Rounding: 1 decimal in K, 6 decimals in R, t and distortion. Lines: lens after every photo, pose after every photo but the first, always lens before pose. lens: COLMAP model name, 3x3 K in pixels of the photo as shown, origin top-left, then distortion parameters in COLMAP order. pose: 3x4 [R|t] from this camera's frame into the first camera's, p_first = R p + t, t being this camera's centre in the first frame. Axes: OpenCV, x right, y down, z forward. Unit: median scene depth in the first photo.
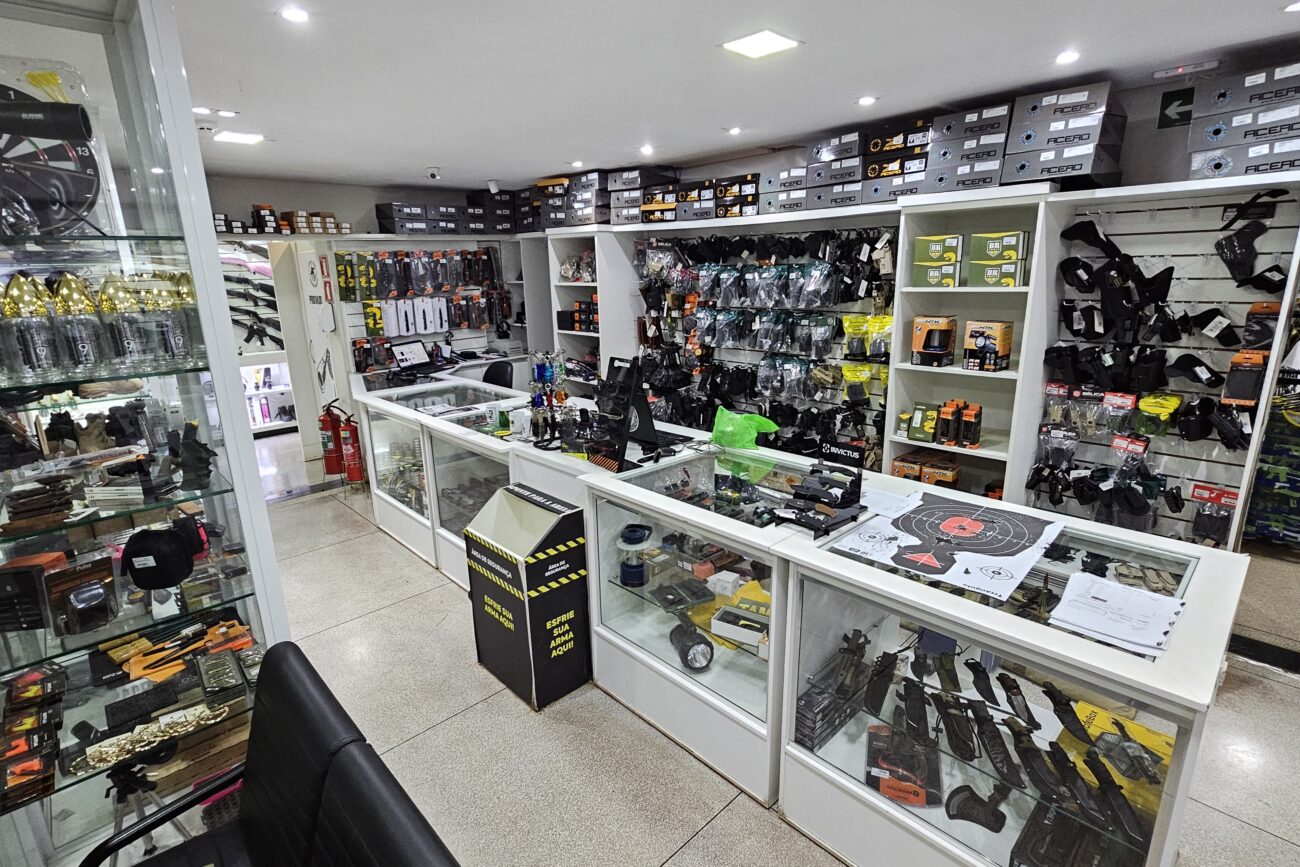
lens RADIAL K [[629.9, 0, 650.1], [0, 629.9, 434.6], [0, 0, 1]] dist [0.000941, -0.000386]
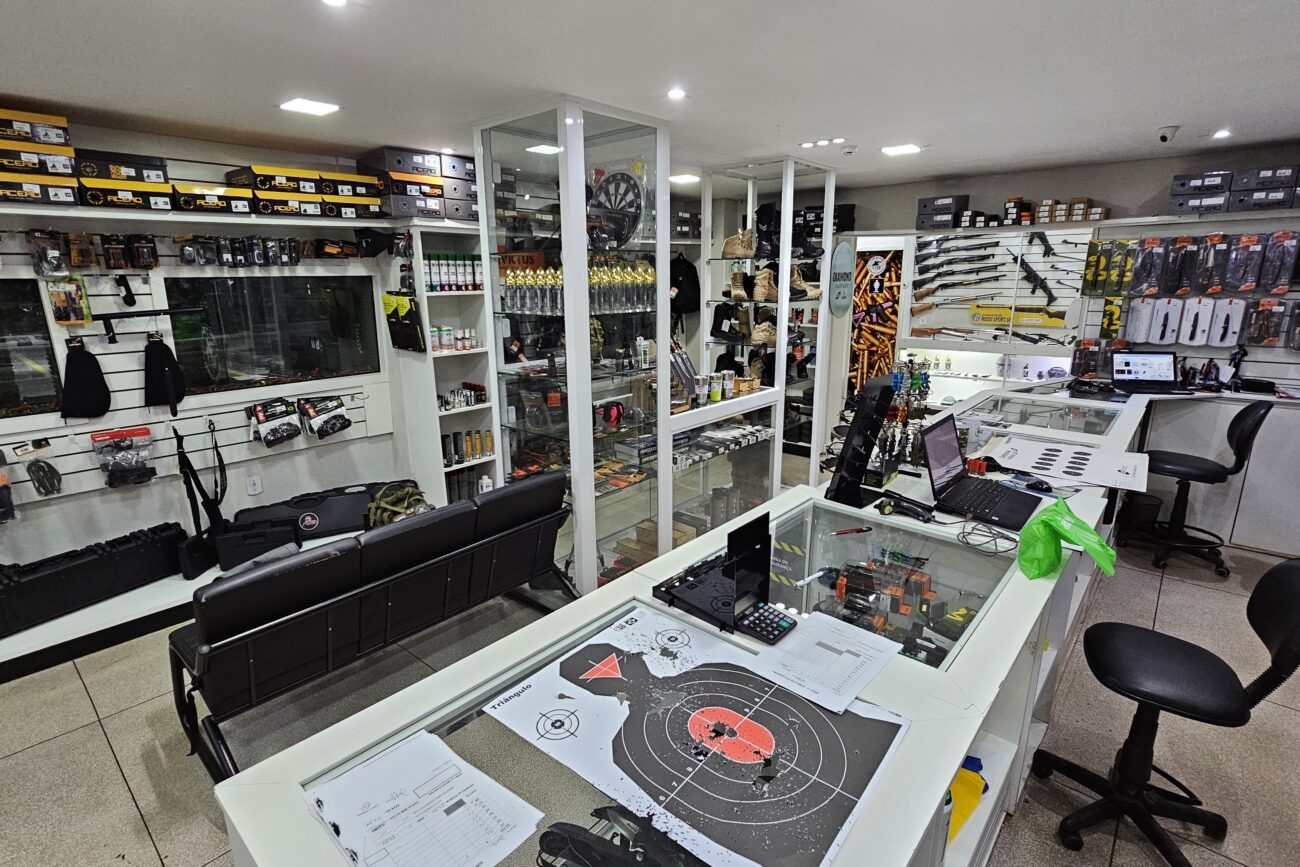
lens RADIAL K [[629.9, 0, 644.2], [0, 629.9, 433.8], [0, 0, 1]] dist [0.000941, -0.000386]
pose [[0.090375, 0.266165, -0.959682, 0.358748], [-0.247411, 0.939416, 0.237245, -0.082265], [0.964687, 0.215995, 0.150752, 0.292957]]
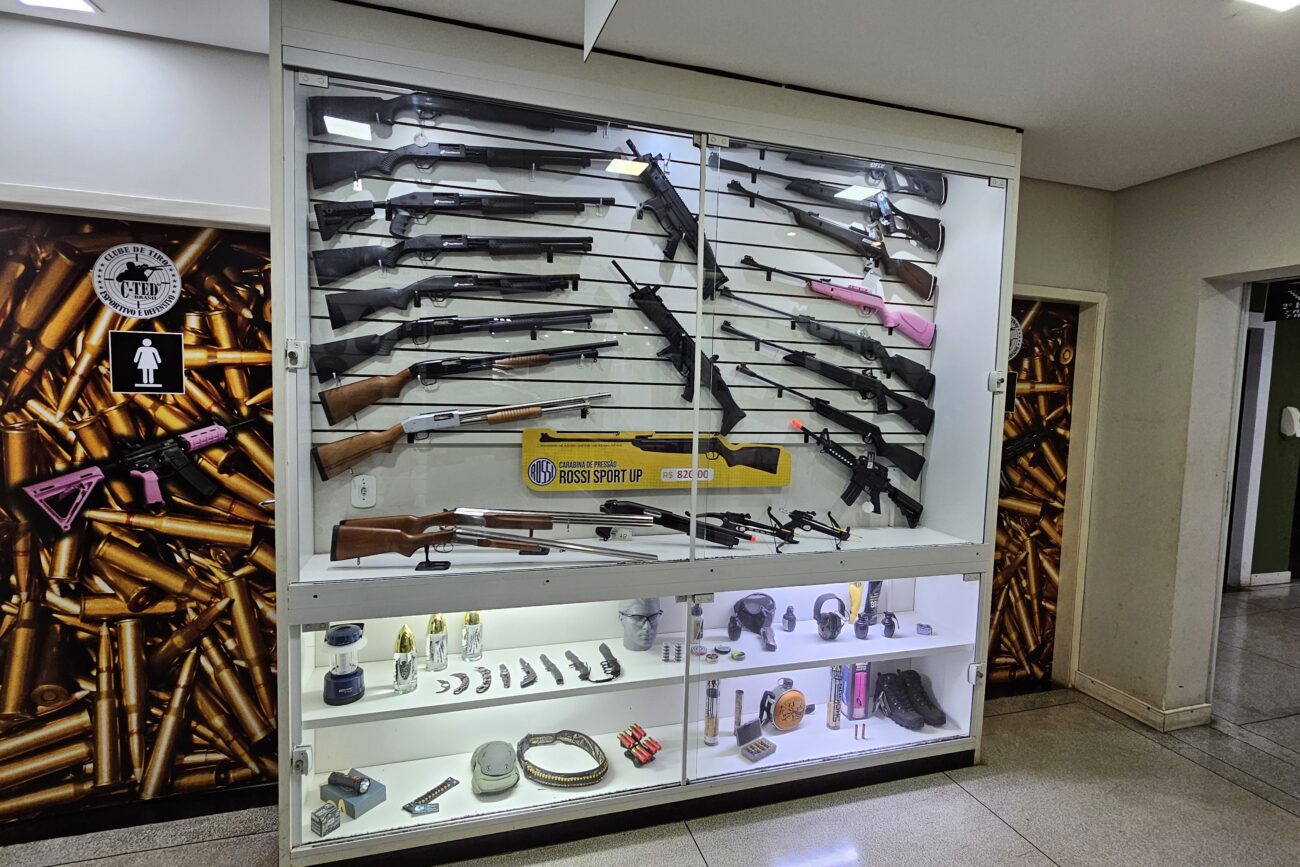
lens RADIAL K [[629.9, 0, 646.7], [0, 629.9, 429.4], [0, 0, 1]] dist [0.000941, -0.000386]
pose [[0.888076, 0.083808, -0.451992, -0.804714], [-0.168091, 0.974353, -0.149602, -0.156399], [0.427862, 0.208834, 0.879388, 0.837195]]
